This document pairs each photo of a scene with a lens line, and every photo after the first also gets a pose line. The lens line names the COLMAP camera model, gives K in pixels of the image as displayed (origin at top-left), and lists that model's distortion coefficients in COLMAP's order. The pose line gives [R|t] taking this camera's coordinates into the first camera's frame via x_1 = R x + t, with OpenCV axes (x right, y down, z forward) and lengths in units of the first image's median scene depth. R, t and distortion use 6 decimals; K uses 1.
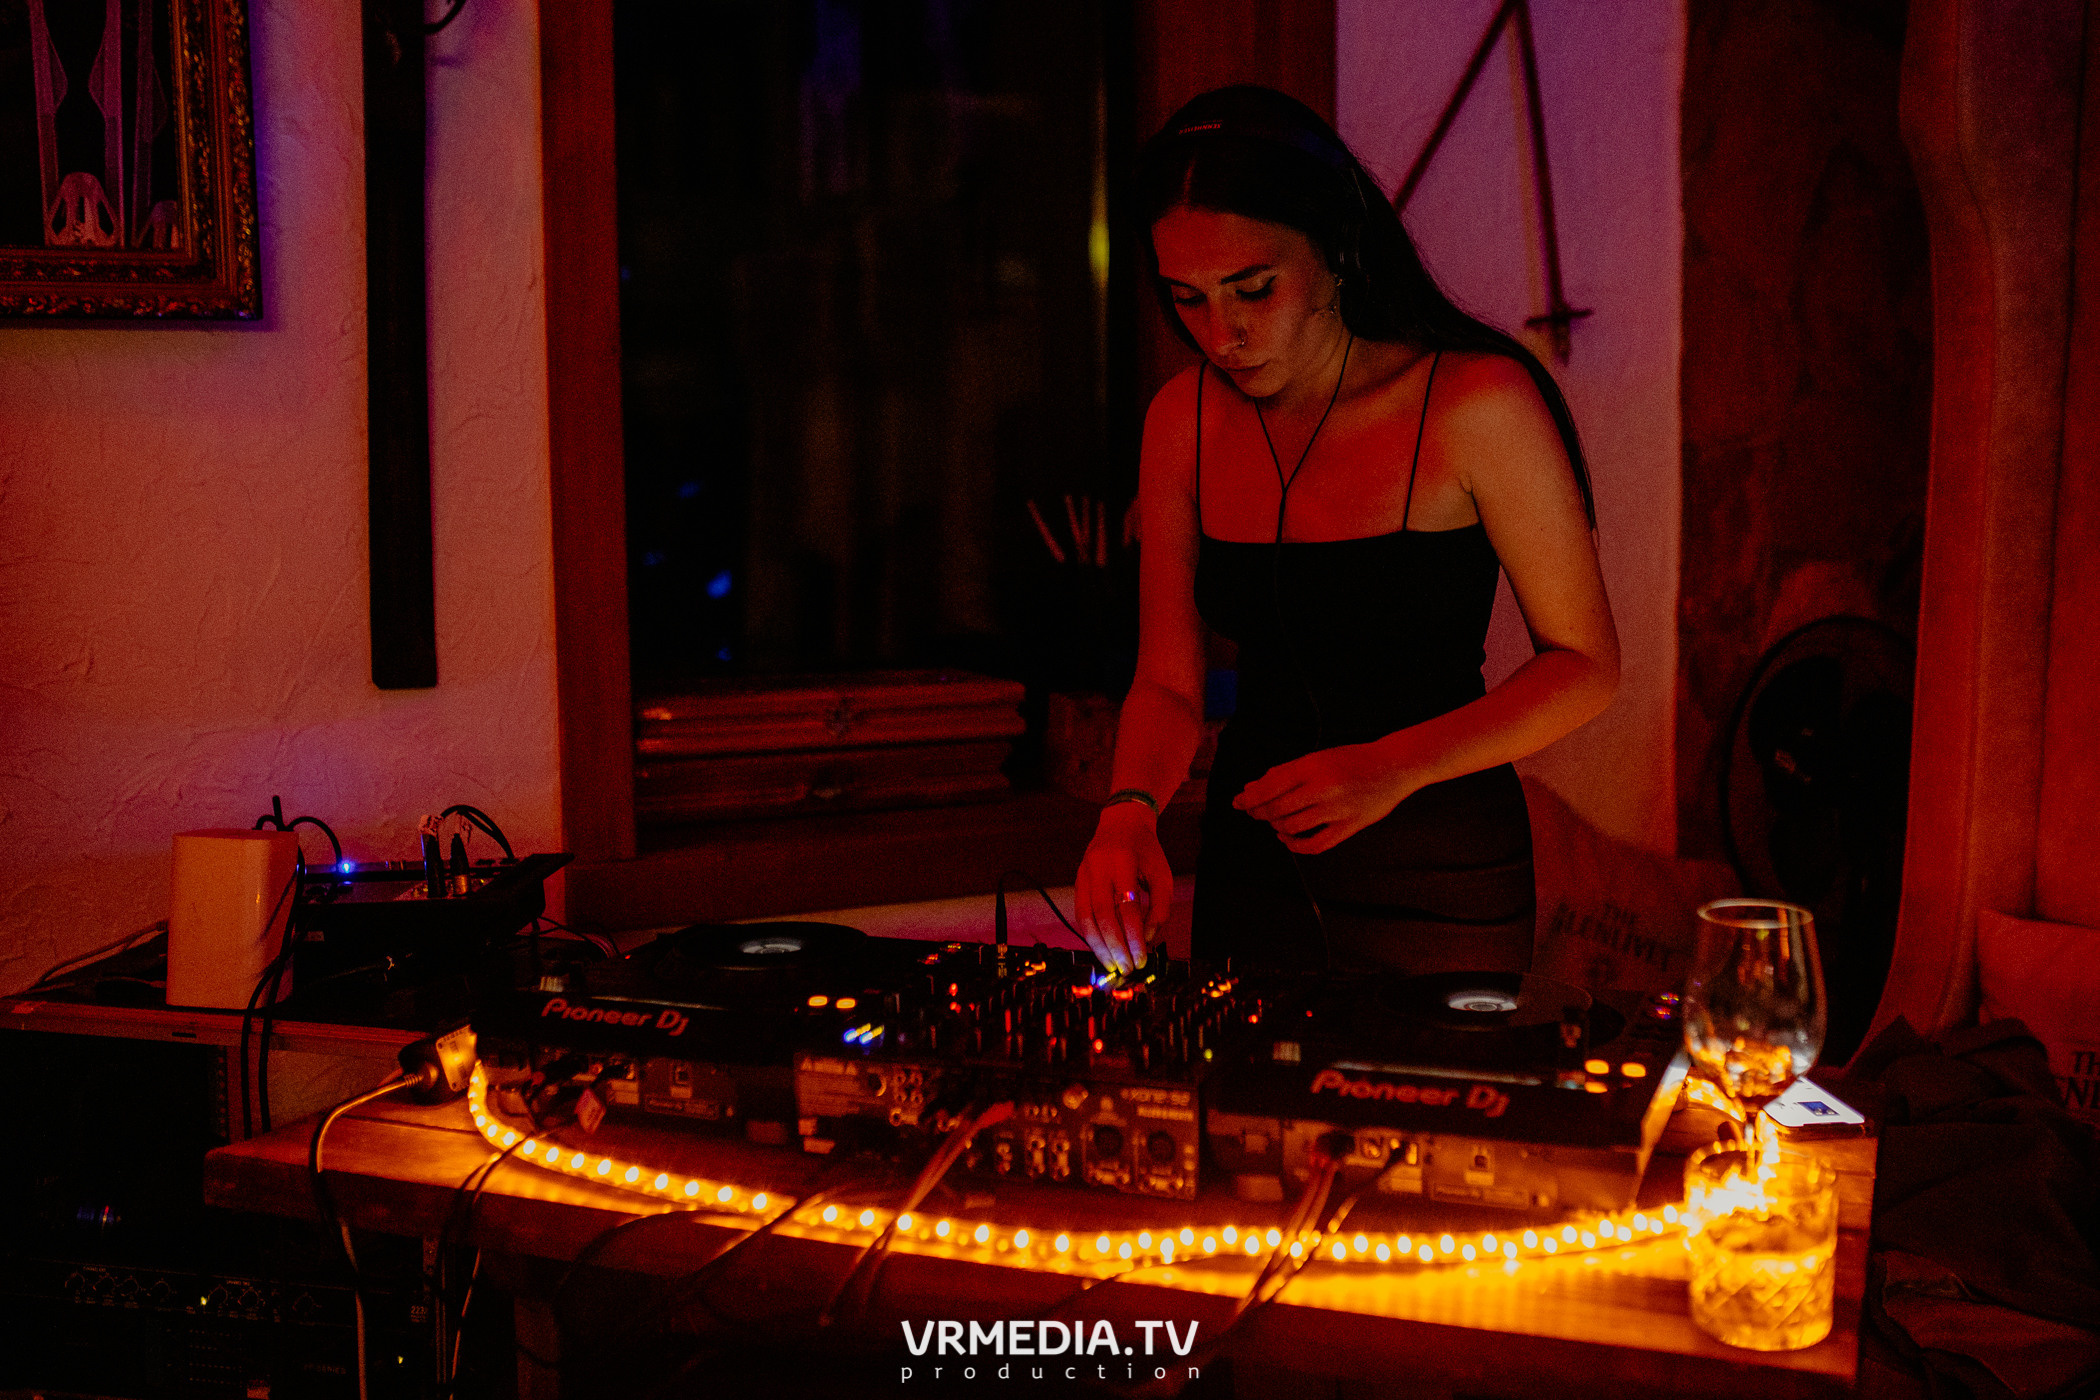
lens RADIAL K [[2083.7, 0, 1180.3], [0, 2083.7, 669.1], [0, 0, 1]] dist [-0.026587, 0.000000]
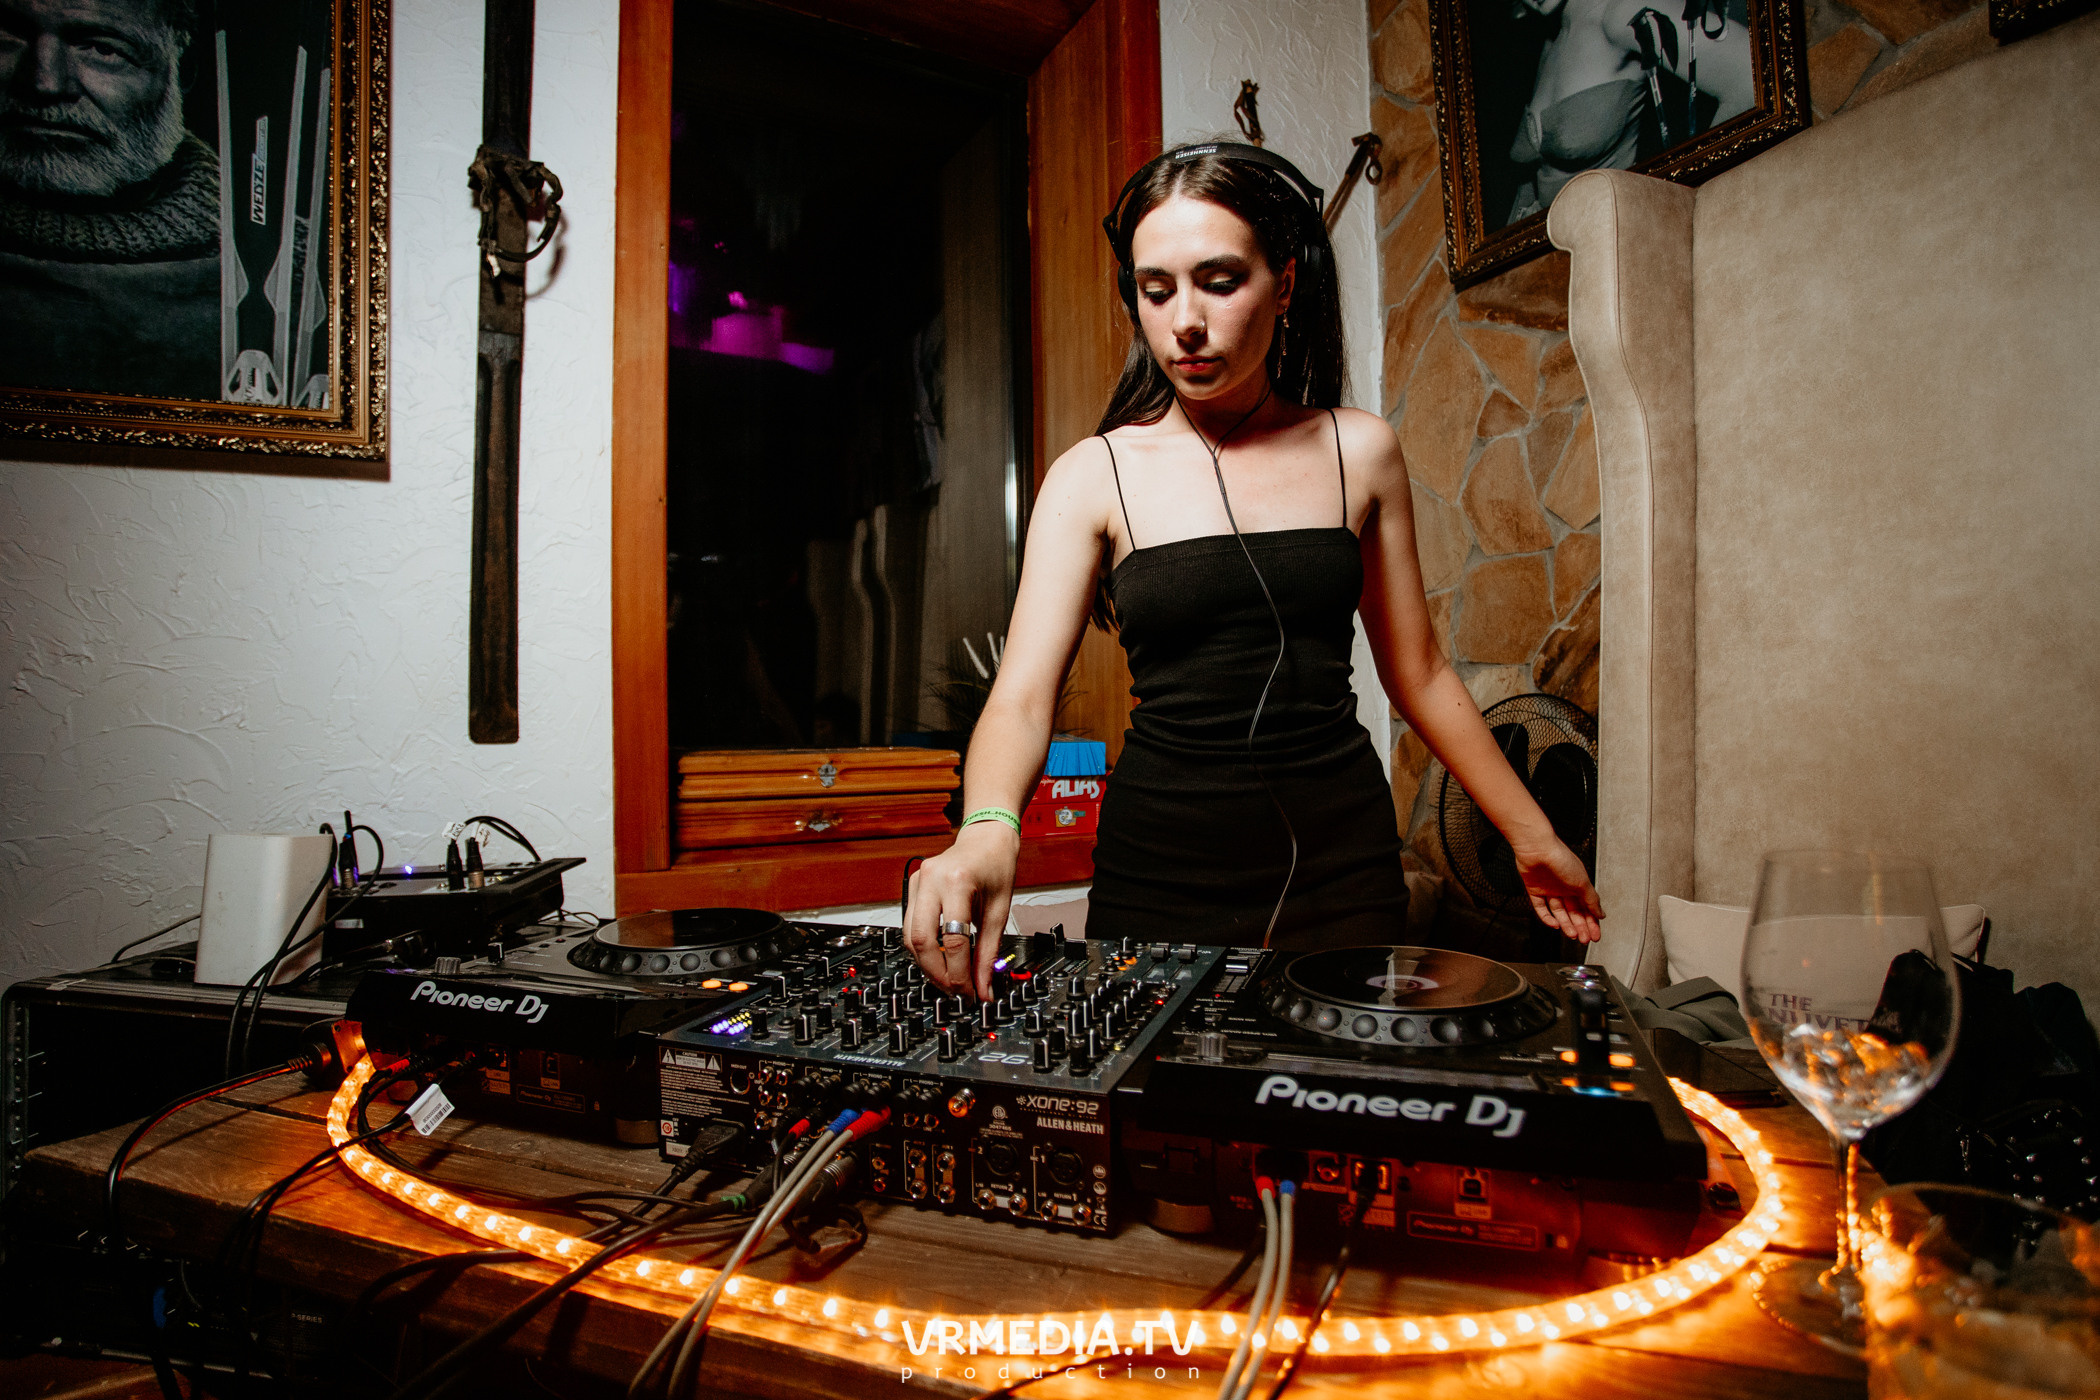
lens RADIAL K [[1094.1, 0, 1066.8], [0, 1094.1, 662.6], [0, 0, 1]] dist [-0.055672, 0.016614]
pose [[0.999947, -0.008089, 0.006323, -0.008816], [0.008772, 0.993121, -0.116767, 0.075291], [-0.005335, 0.116816, 0.993139, 0.507785]]
